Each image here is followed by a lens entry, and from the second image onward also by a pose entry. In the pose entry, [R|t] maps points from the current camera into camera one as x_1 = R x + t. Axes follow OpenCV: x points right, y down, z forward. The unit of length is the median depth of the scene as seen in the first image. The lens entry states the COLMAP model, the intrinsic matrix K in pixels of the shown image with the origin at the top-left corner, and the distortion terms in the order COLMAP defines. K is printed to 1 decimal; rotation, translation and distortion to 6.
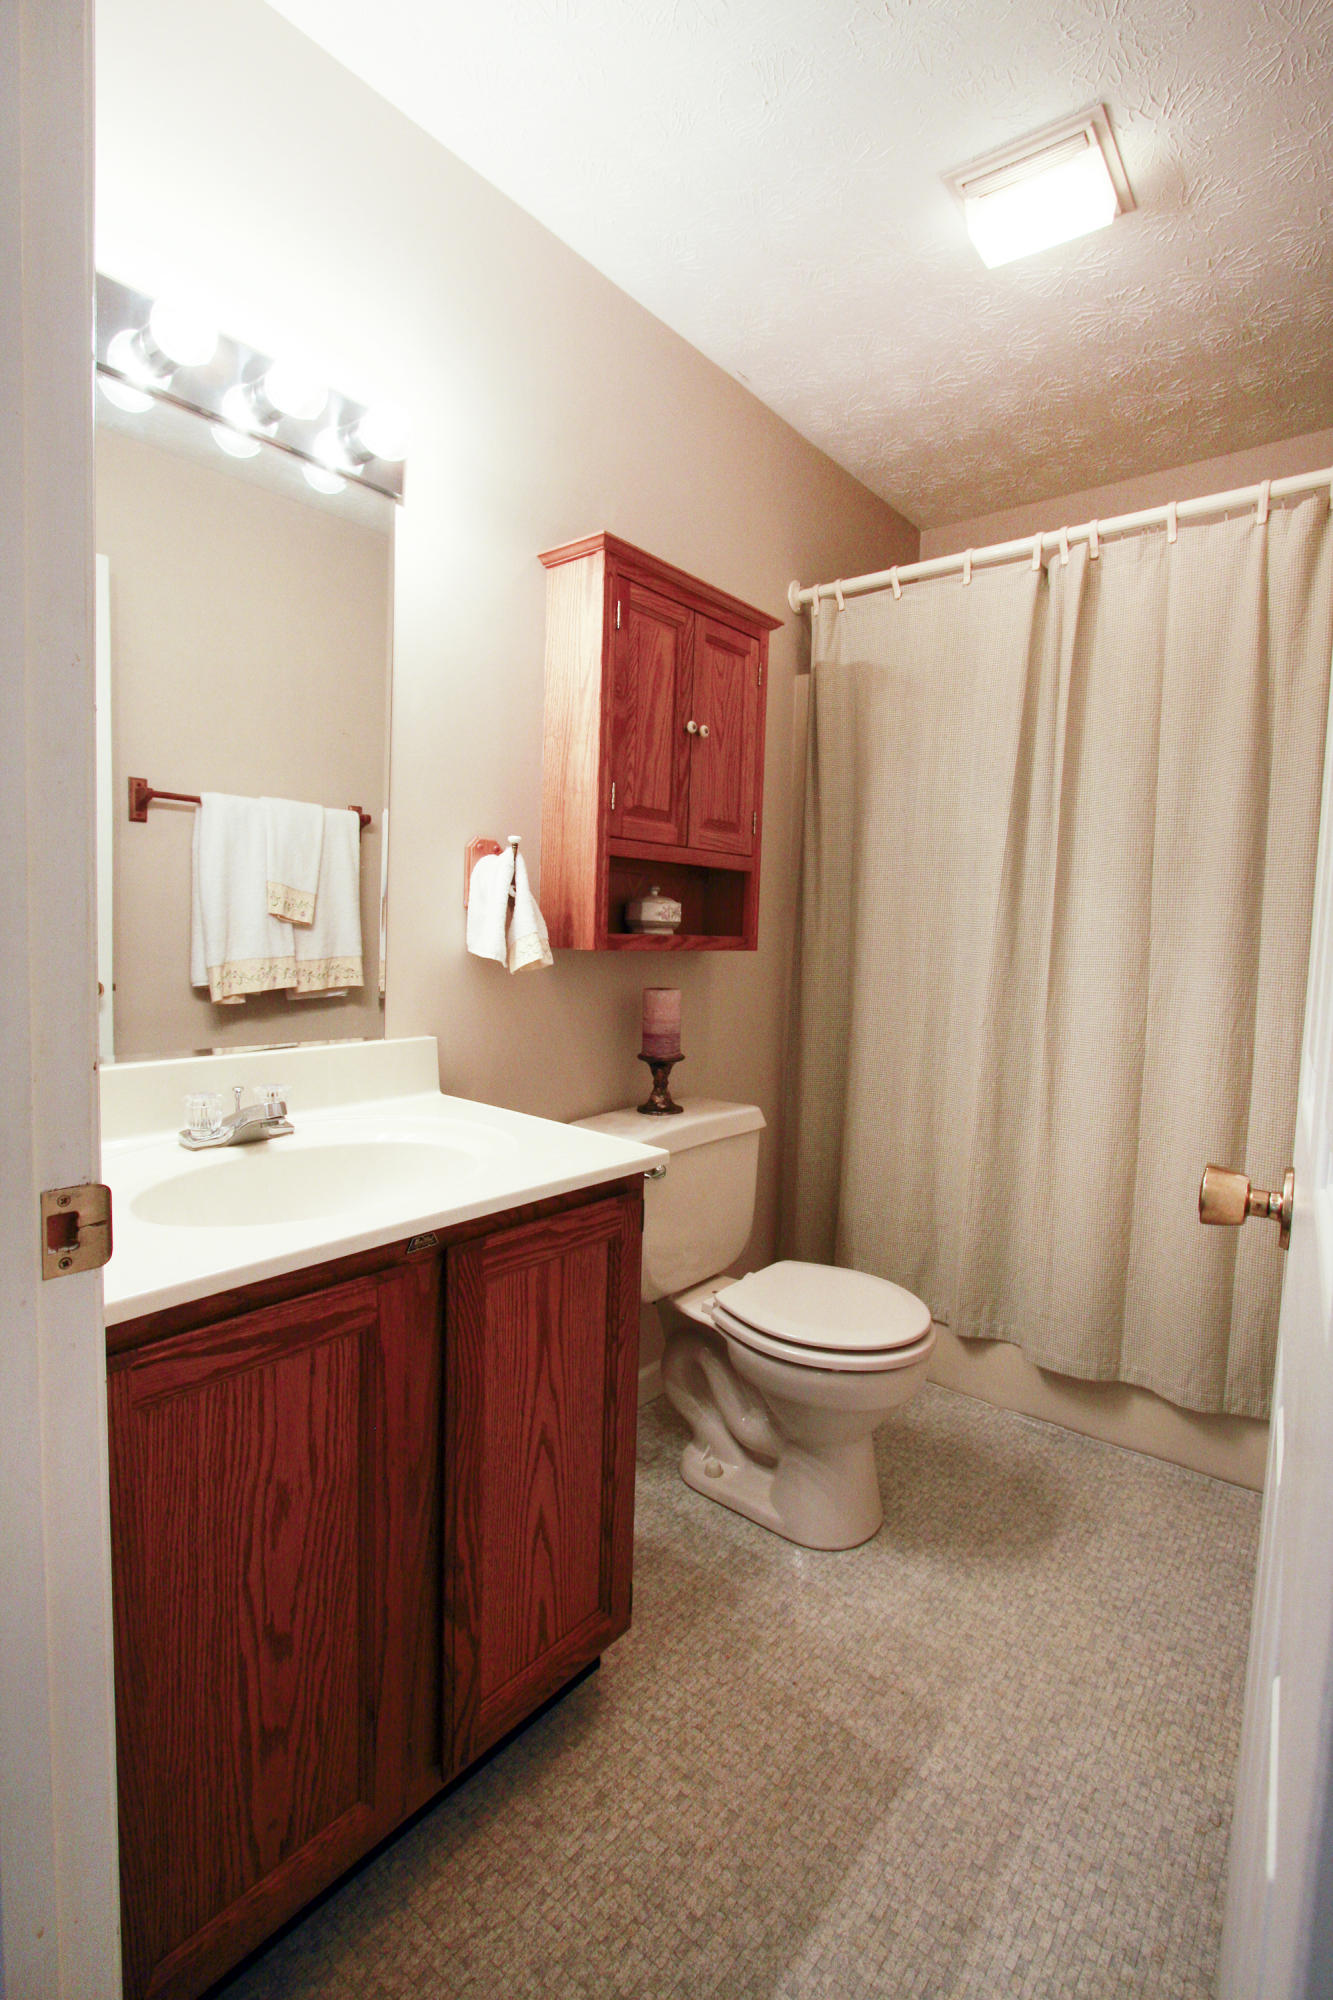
lens RADIAL K [[926.1, 0, 669.3], [0, 926.1, 992.9], [0, 0, 1]] dist [-0.017864, 0.003814]
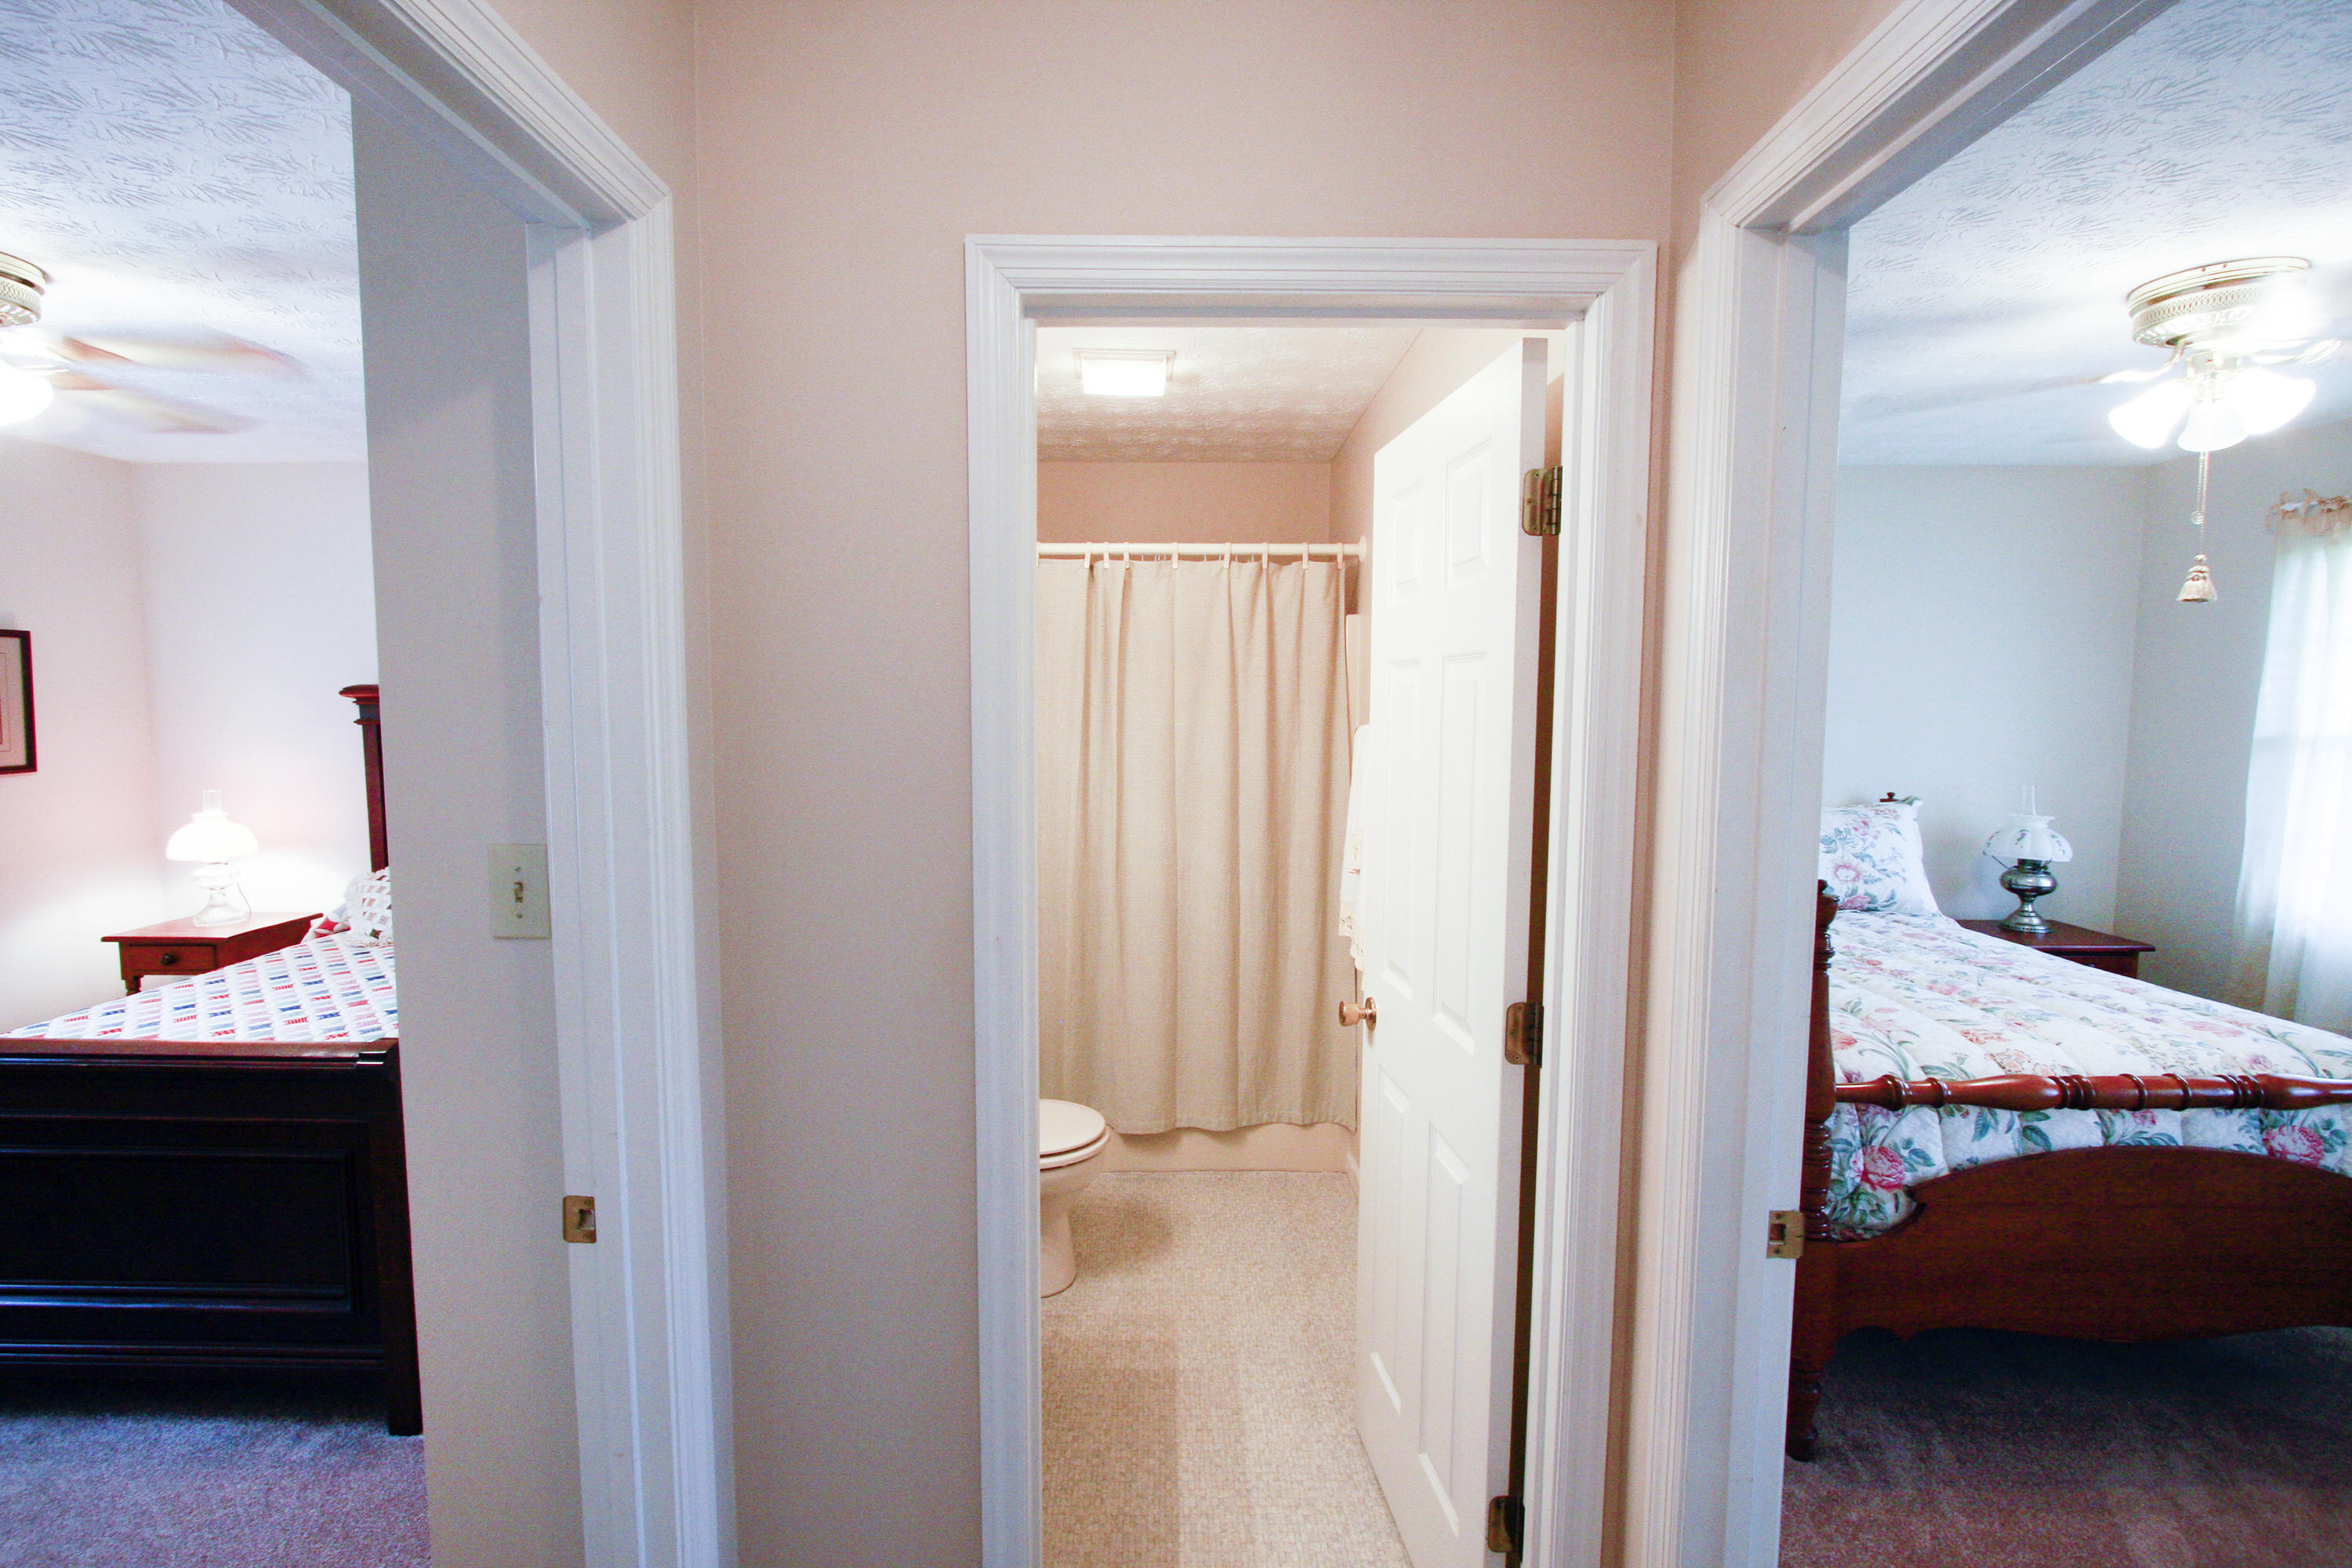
lens RADIAL K [[1089.1, 0, 1163.0], [0, 1089.1, 789.4], [0, 0, 1]] dist [-0.017864, 0.003814]
pose [[0.775053, -0.079014, 0.626937, -0.605538], [0.062130, 0.996873, 0.048830, -0.216497], [-0.628834, 0.001106, 0.777538, -0.364934]]
